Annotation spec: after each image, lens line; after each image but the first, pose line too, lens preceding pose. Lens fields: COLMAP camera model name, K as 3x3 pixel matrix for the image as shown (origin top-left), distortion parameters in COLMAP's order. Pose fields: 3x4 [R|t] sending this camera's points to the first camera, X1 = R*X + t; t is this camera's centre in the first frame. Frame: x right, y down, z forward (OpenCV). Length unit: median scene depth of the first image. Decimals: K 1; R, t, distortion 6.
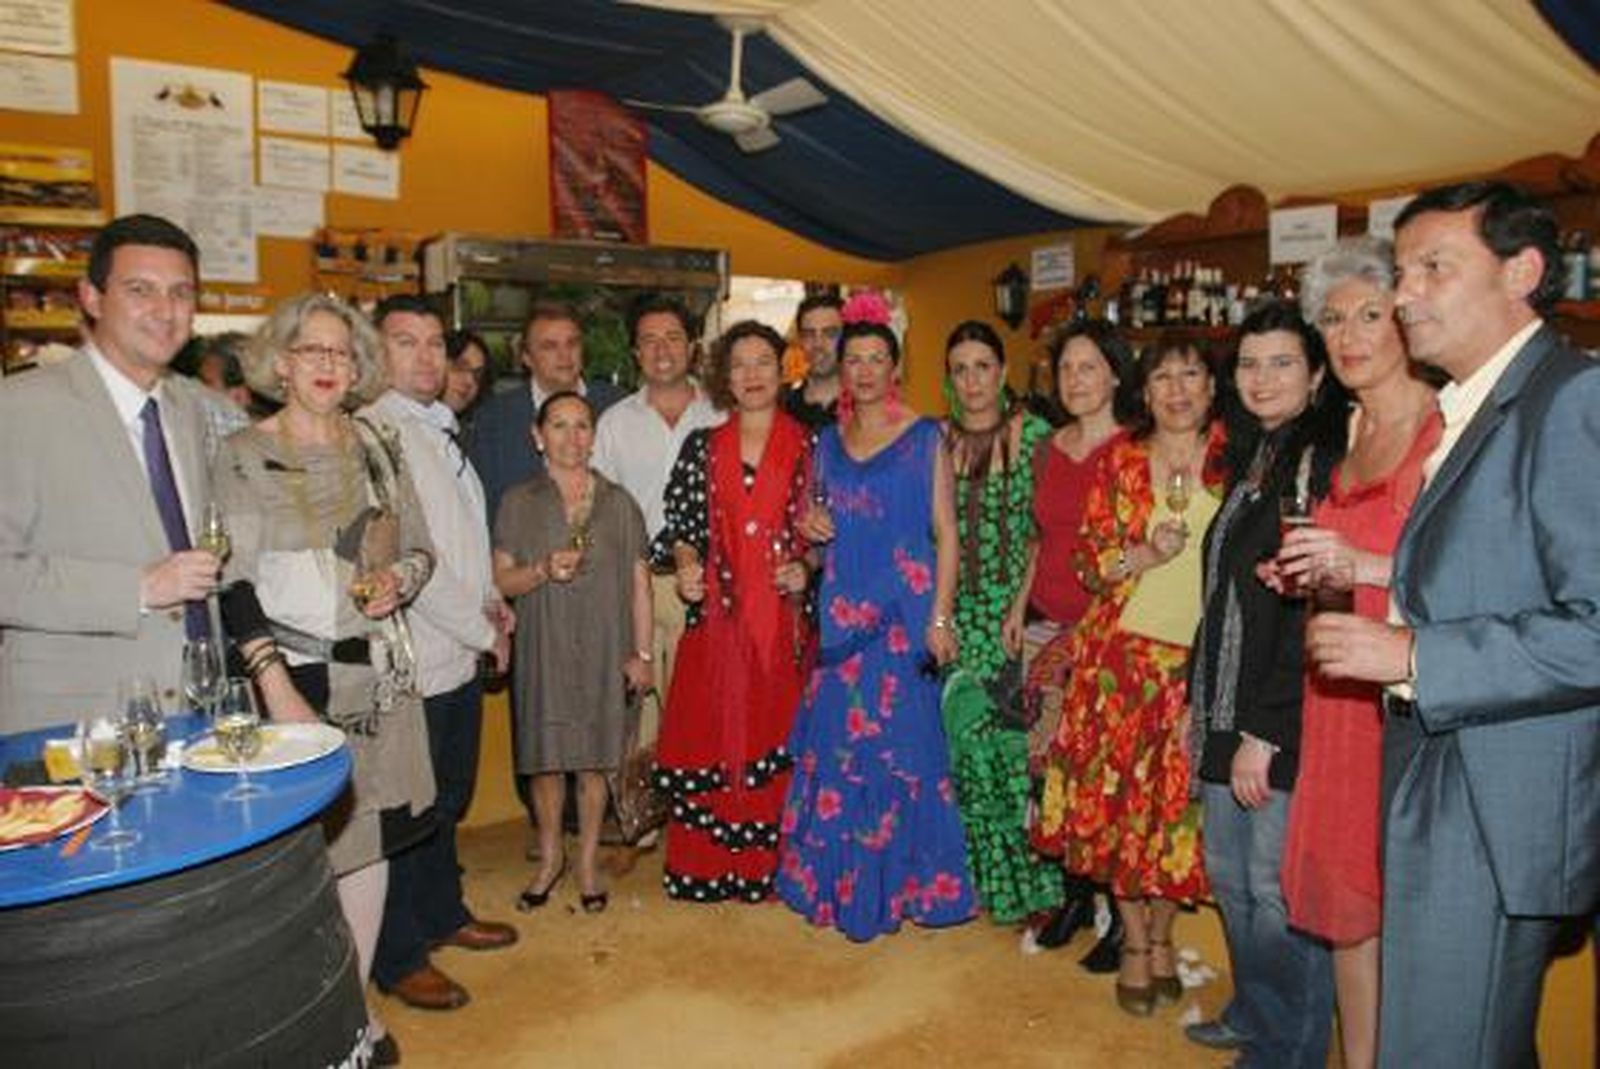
lens RADIAL K [[1133.4, 0, 776.5], [0, 1133.4, 533.8], [0, 0, 1]] dist [-0.089773, 0.043347]
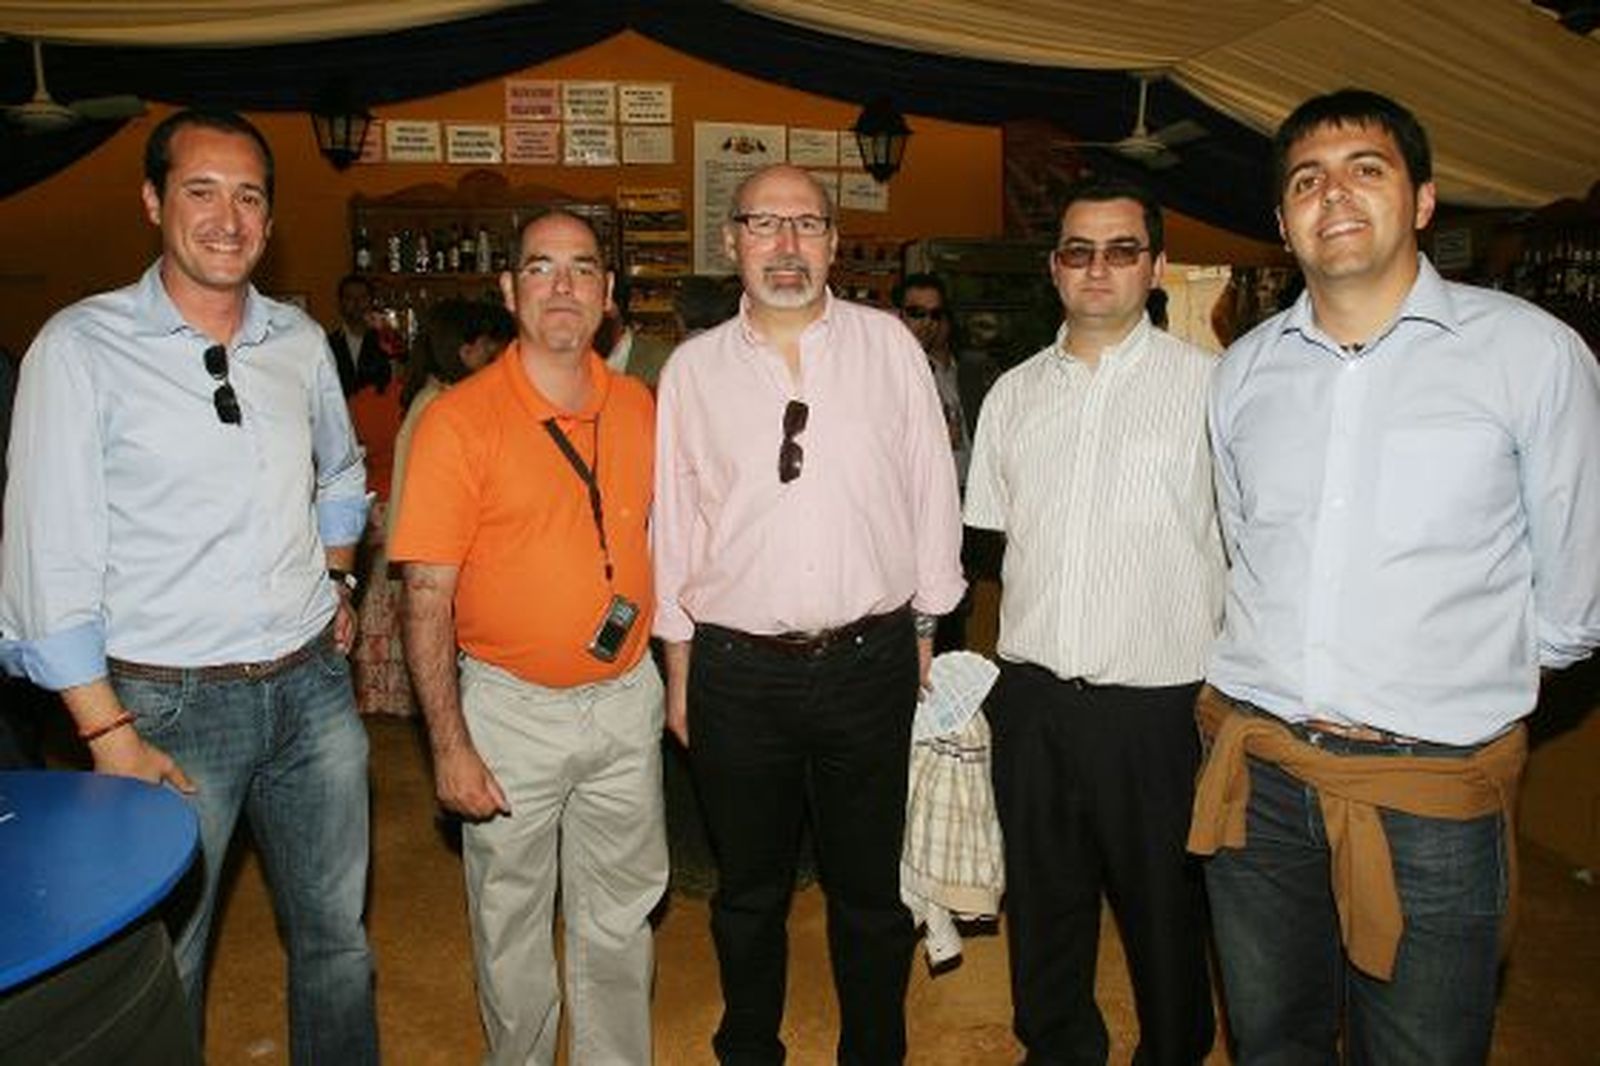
lens RADIAL K [[1143.2, 0, 800.0], [0, 1143.2, 533.0], [0, 0, 1]] dist [-0.097315, 0.045892]
pose [[0.927963, 0.053997, -0.368739, 0.089628], [-0.045979, 0.998477, 0.030503, 0.047706], [0.369824, -0.011352, 0.929032, -0.321731]]
